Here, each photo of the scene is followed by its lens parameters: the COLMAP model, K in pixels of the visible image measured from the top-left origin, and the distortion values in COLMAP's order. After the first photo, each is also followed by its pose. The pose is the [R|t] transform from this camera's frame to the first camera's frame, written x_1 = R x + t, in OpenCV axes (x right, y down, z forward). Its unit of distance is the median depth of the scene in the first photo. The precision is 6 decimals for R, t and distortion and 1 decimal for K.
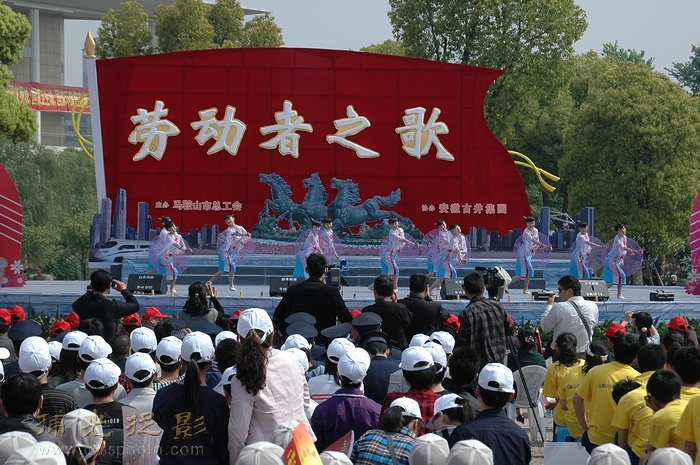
lens RADIAL K [[2115.8, 0, 350.1], [0, 2115.8, 236.7], [0, 0, 1]] dist [0.587542, 0.000000]
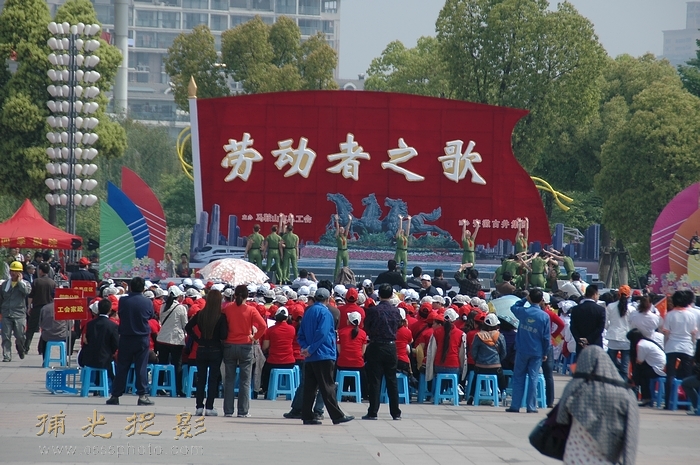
lens RADIAL K [[4077.9, 0, 350.1], [0, 4077.9, 232.5], [0, 0, 1]] dist [0.204406, 0.000000]
pose [[0.999850, 0.015532, -0.007633, -0.010713], [-0.015519, 0.999878, 0.001852, -0.011508], [0.007661, -0.001733, 0.999969, -1.359529]]
